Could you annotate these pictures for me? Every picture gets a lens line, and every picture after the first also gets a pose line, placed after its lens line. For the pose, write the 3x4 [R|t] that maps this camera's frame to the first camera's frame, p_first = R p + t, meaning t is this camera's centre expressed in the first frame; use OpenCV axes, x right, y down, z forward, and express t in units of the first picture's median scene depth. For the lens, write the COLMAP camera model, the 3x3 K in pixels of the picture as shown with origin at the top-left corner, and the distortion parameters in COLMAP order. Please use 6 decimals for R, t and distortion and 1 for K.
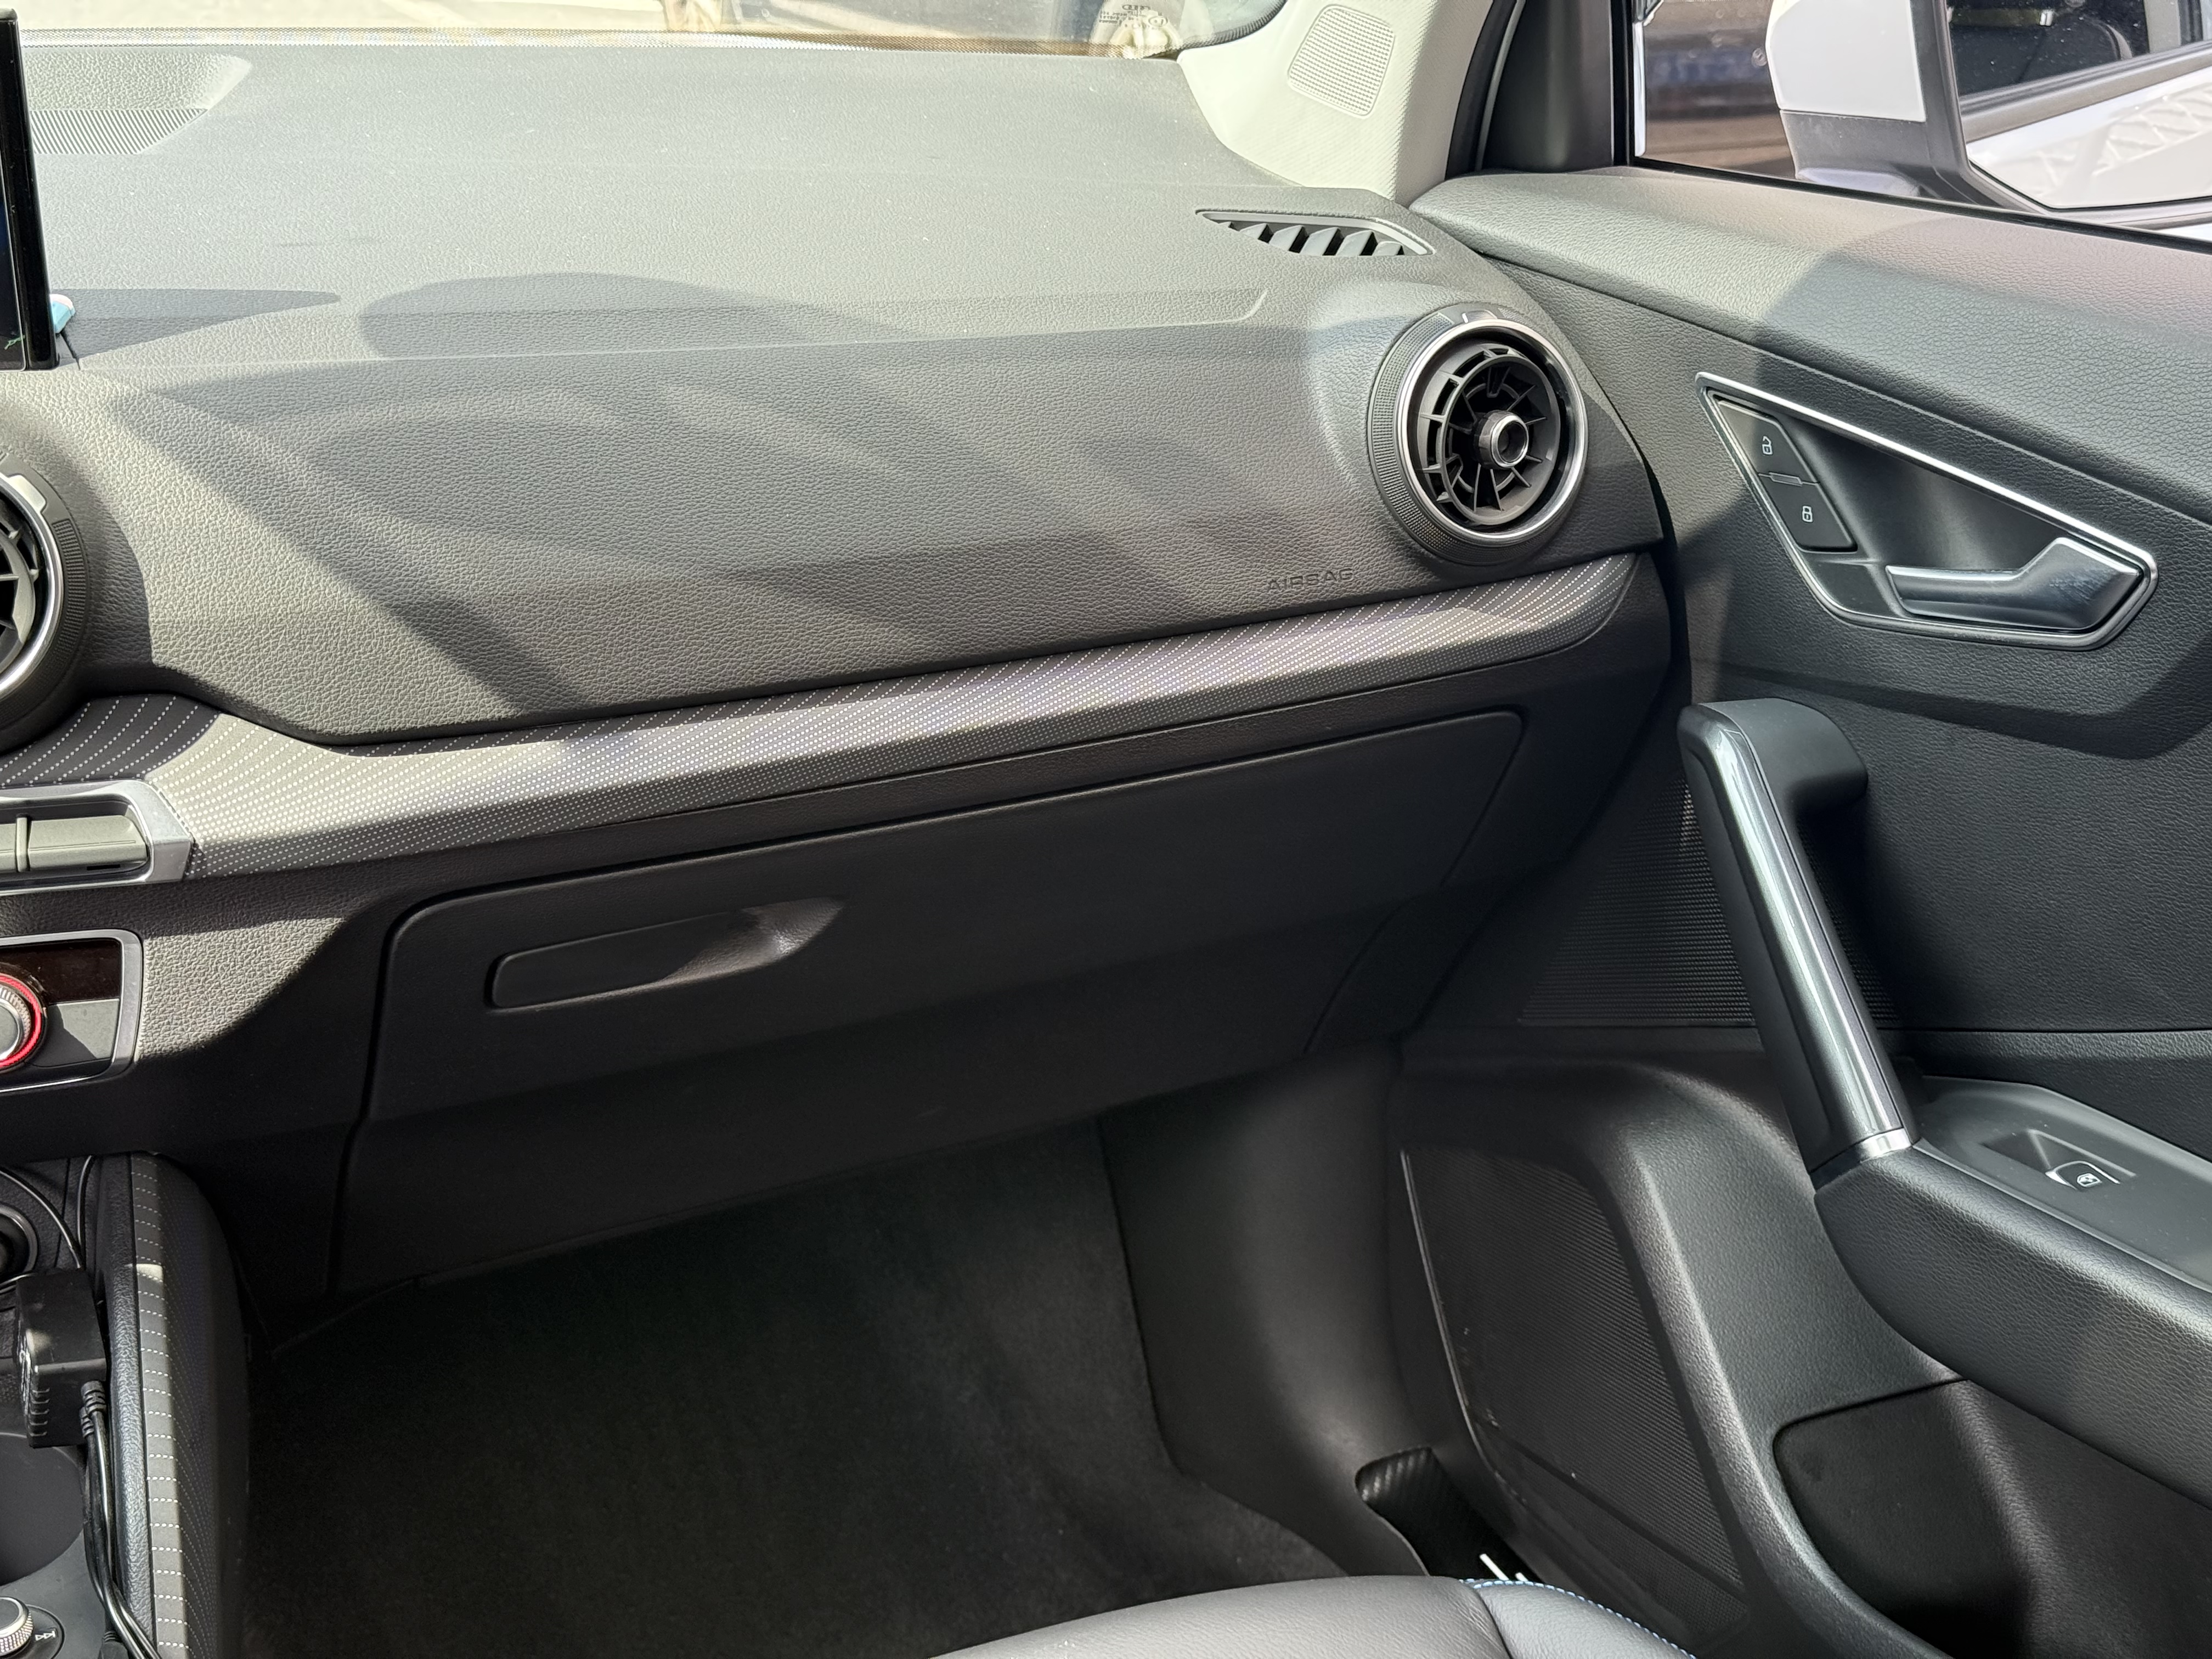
lens RADIAL K [[3111.0, 0, 1032.6], [0, 3111.0, 821.9], [0, 0, 1]] dist [0.162966, 0.000000]
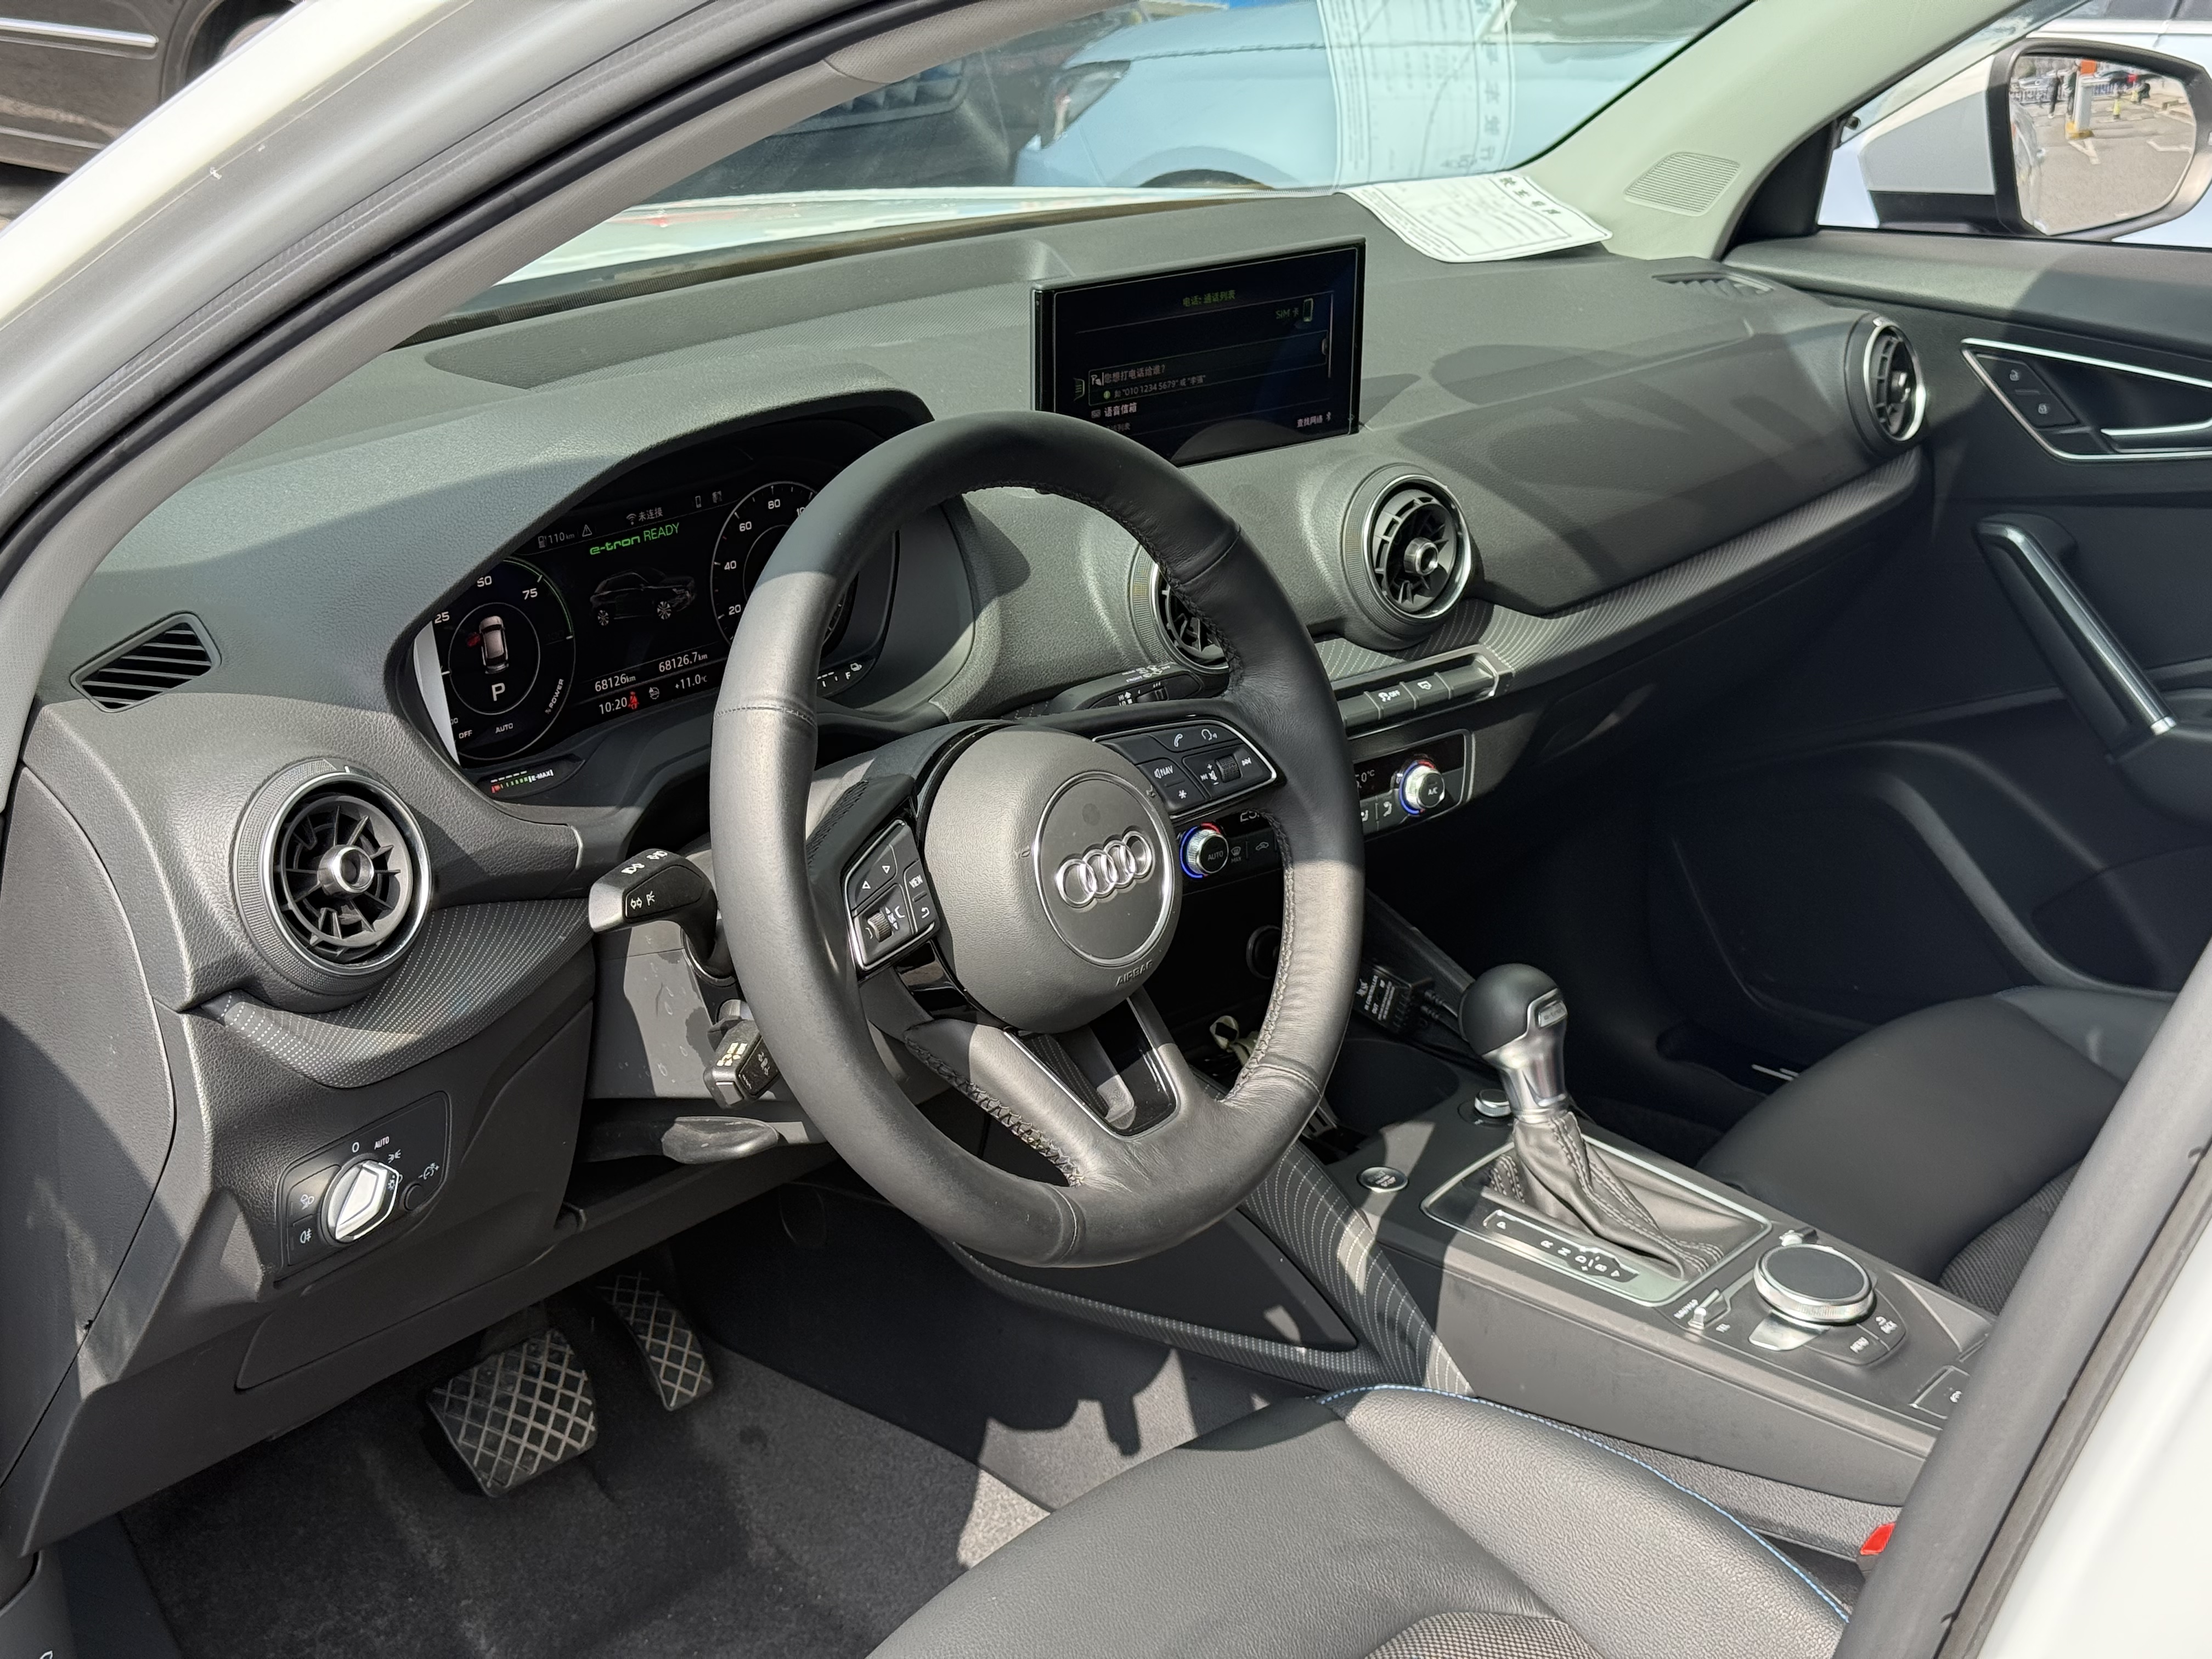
lens RADIAL K [[3111.0, 0, 1125.0], [0, 3111.0, 820.3], [0, 0, 1]] dist [0.162966, 0.000000]
pose [[0.902781, -0.157001, 0.400421, -1.126522], [0.155557, 0.987158, 0.036339, -0.009363], [-0.400984, 0.029482, 0.915611, -0.541904]]
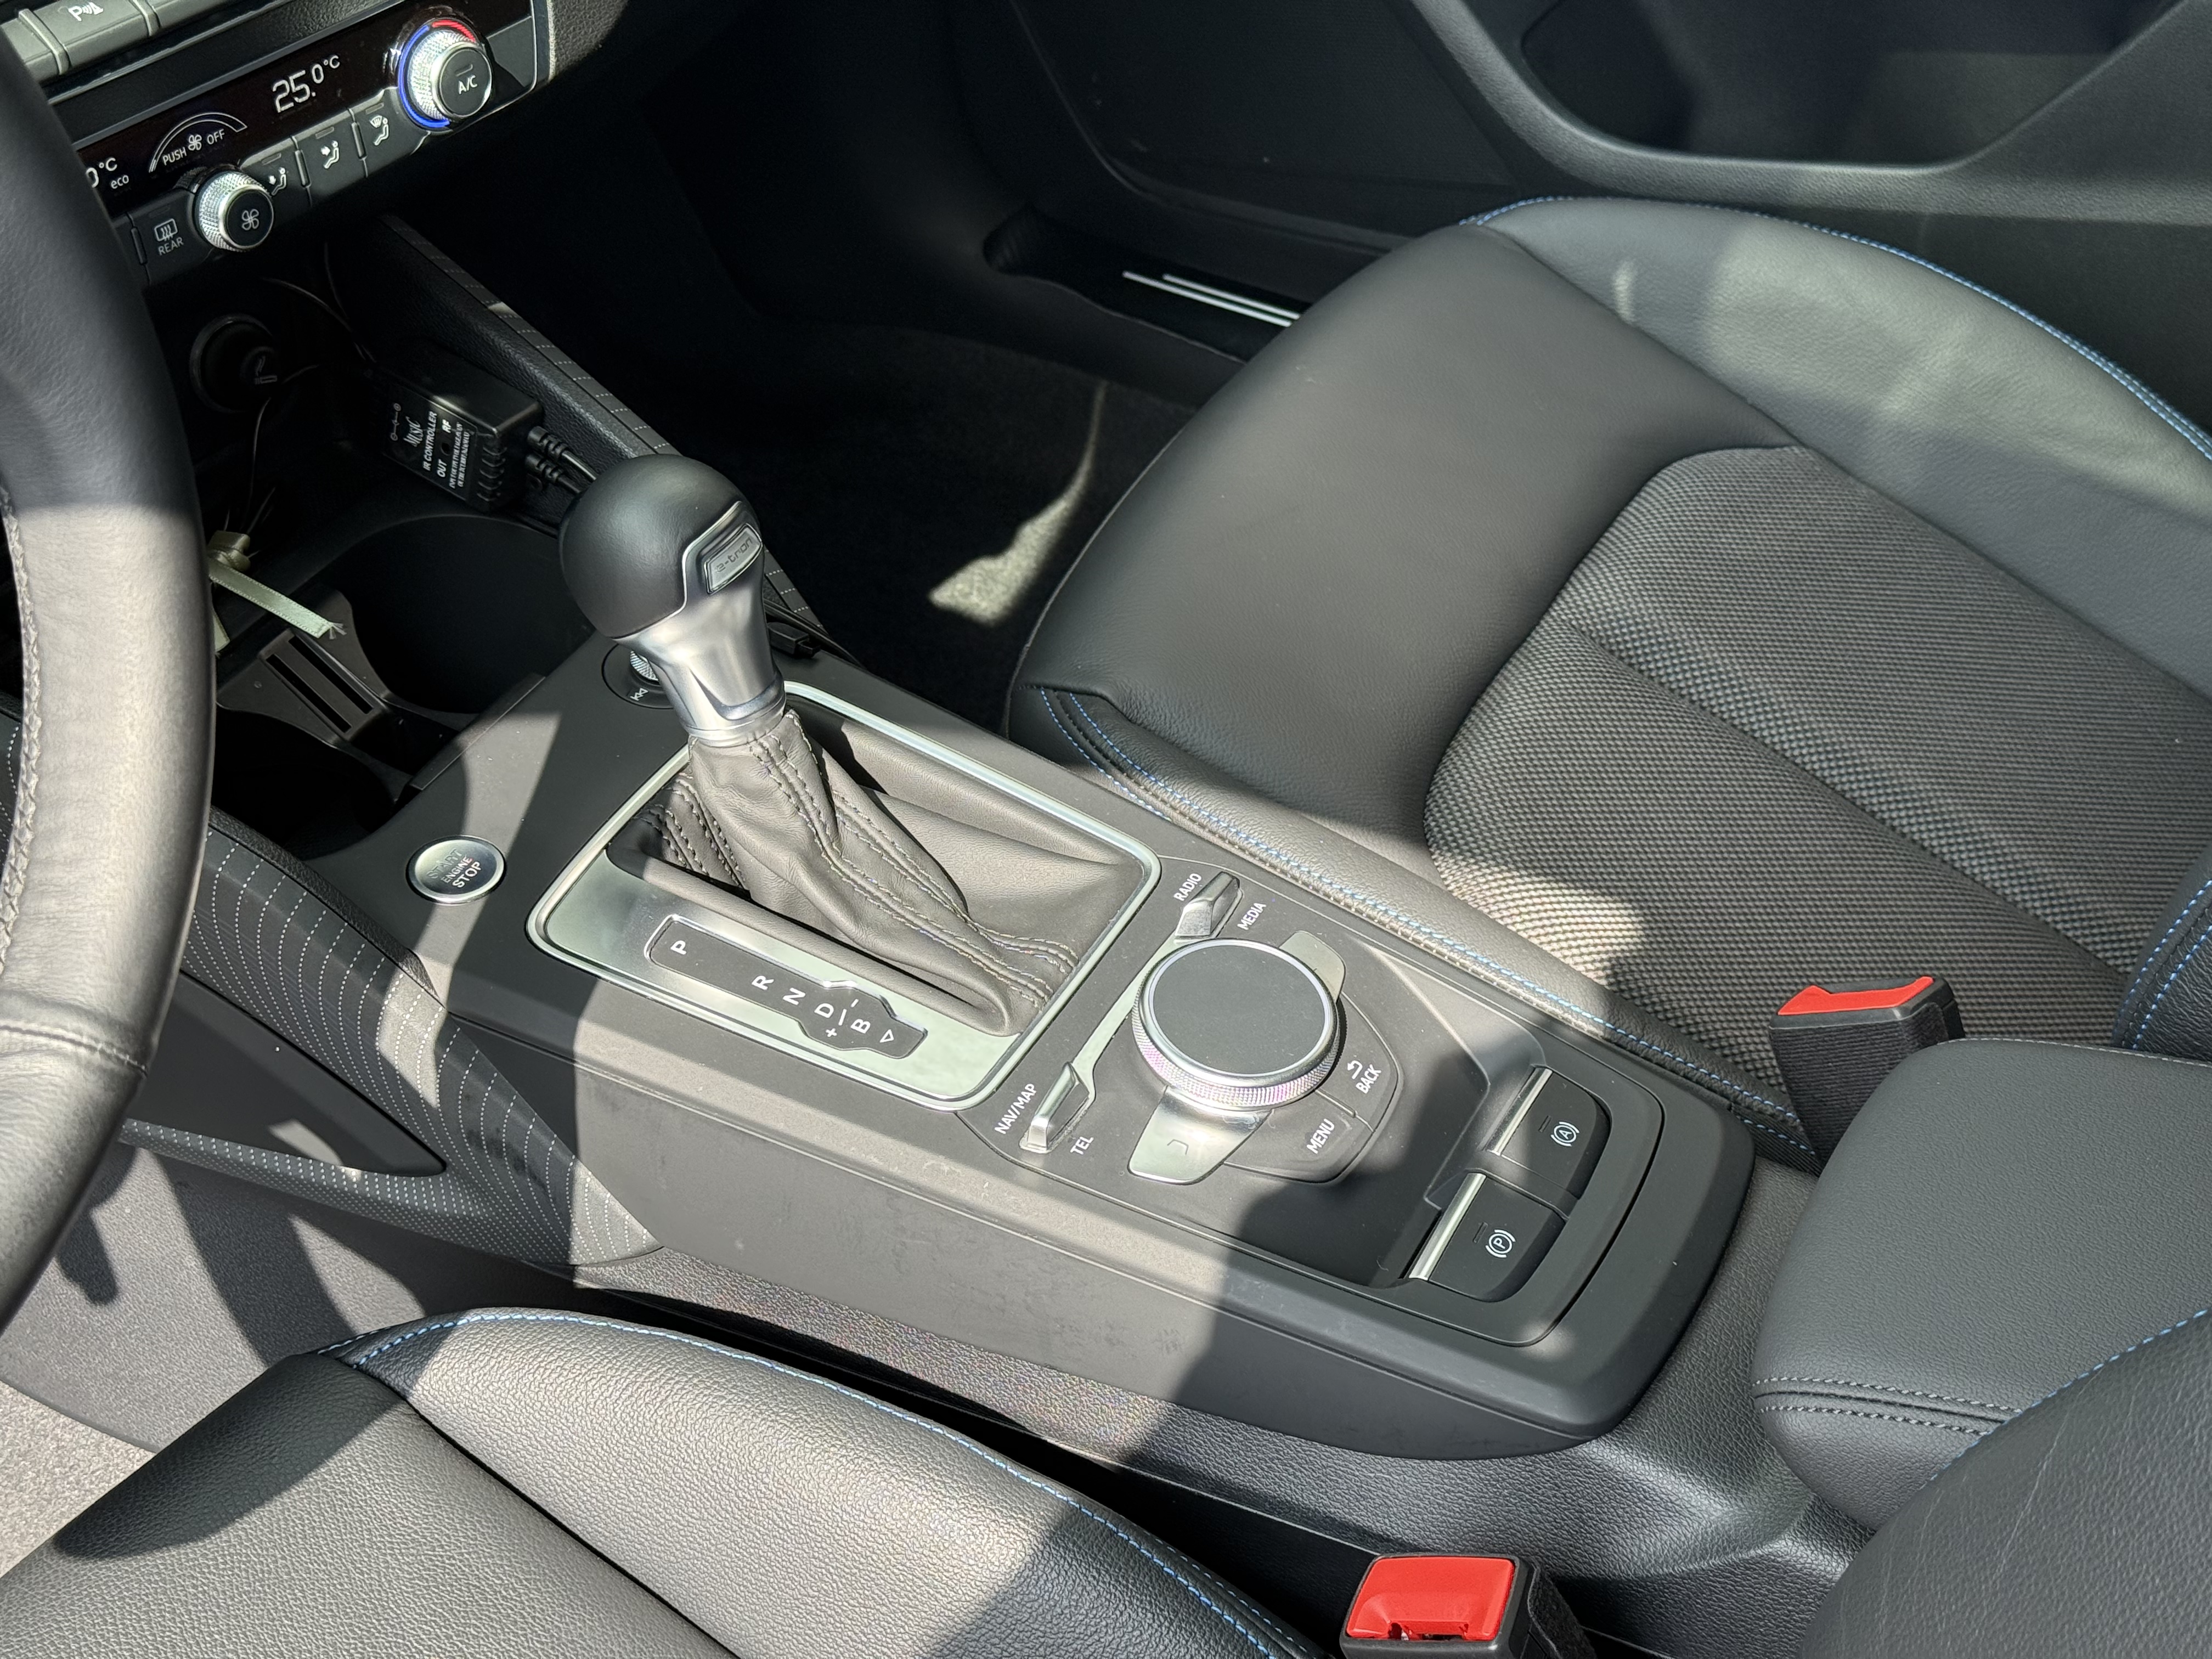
lens RADIAL K [[3111.0, 0, 1116.1], [0, 3111.0, 846.8], [0, 0, 1]] dist [0.162966, 0.000000]
pose [[0.795520, -0.407114, 0.448782, -0.634586], [0.214110, 0.881743, 0.420341, -0.080301], [-0.566837, -0.238302, 0.788611, 0.093010]]
